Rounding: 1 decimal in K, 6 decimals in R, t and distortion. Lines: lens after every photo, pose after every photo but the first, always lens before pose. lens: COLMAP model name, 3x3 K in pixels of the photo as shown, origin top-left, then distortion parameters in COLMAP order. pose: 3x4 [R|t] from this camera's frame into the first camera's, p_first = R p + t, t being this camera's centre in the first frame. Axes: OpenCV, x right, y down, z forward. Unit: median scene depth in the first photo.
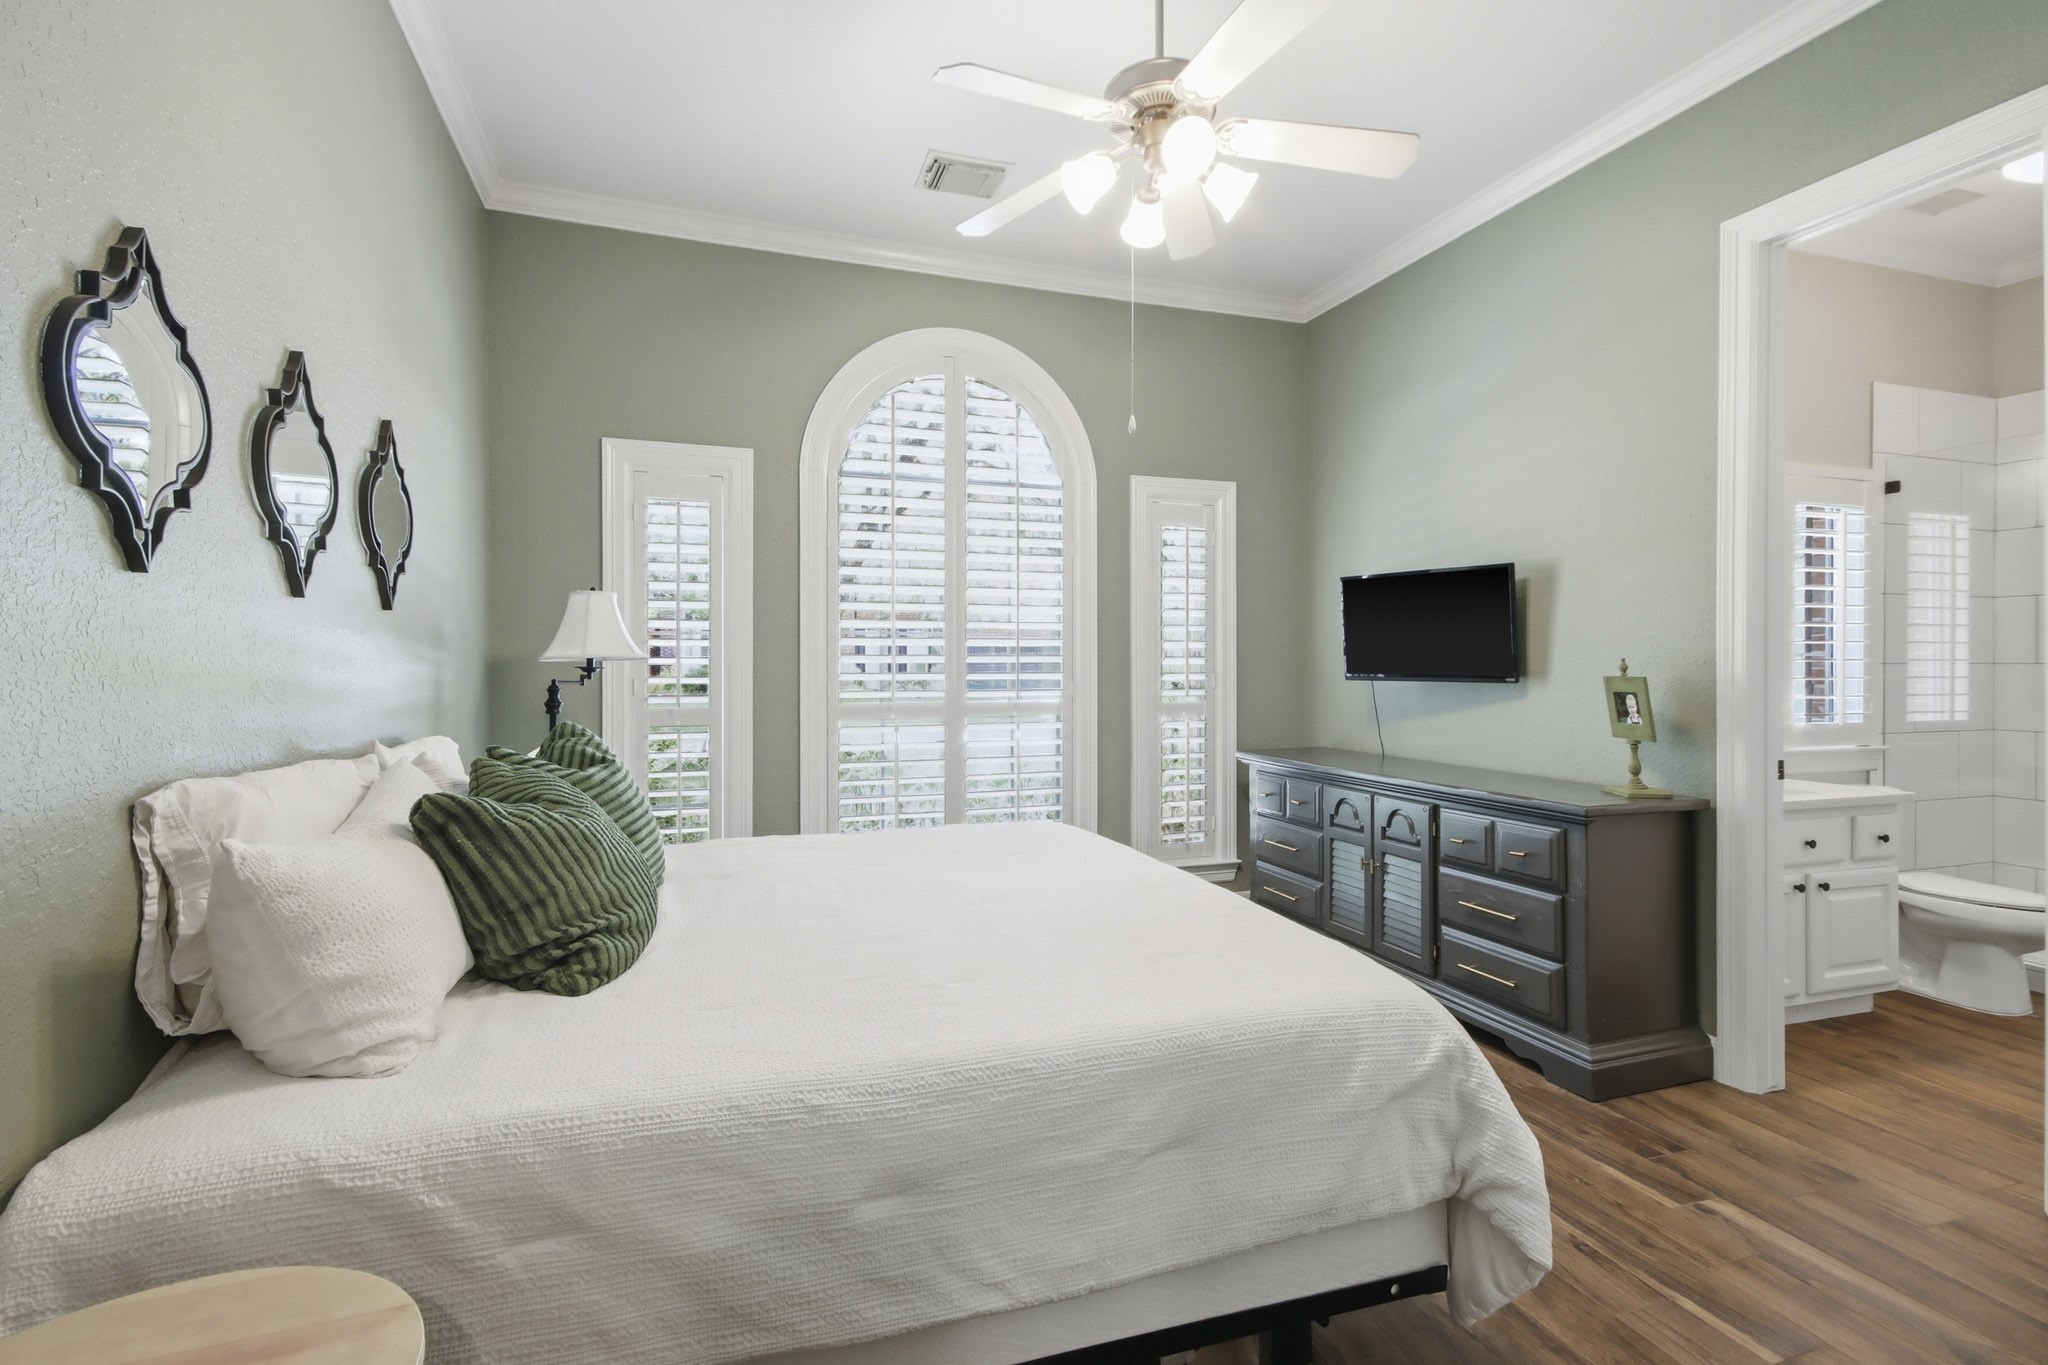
lens RADIAL K [[949.0, 0, 1012.9], [0, 949.0, 691.8], [0, 0, 1]] dist [-0.002132, 0.000051]
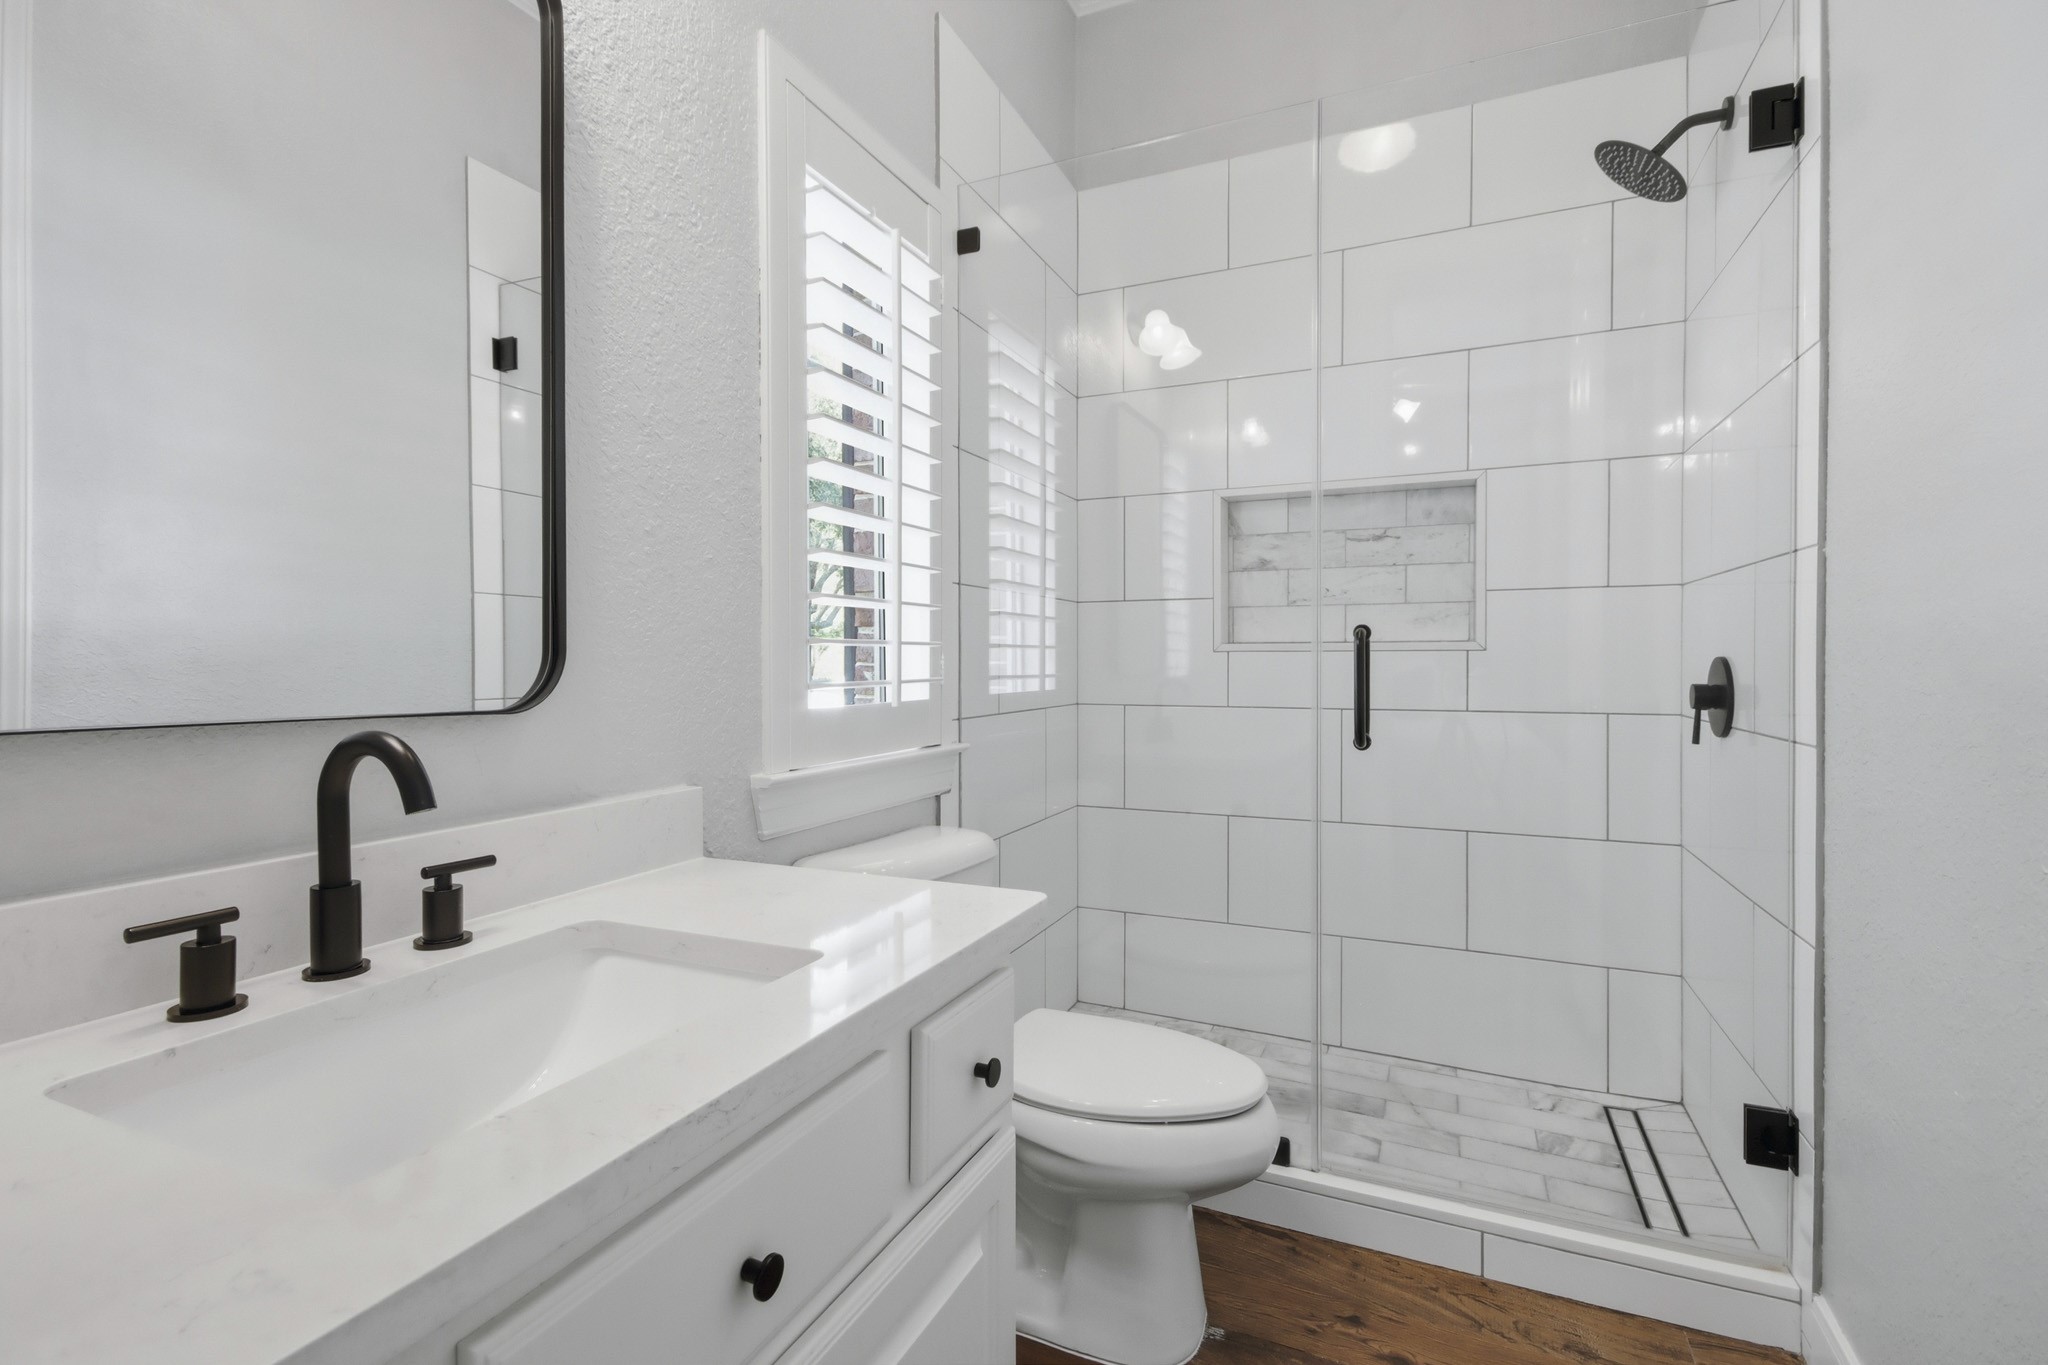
lens RADIAL K [[949.0, 0, 1019.6], [0, 949.0, 675.8], [0, 0, 1]] dist [-0.002132, 0.000051]
pose [[0.673823, -0.008016, 0.738849, 0.554245], [0.006597, 0.999967, 0.004833, 0.018129], [-0.738863, 0.001618, 0.673853, 0.621480]]
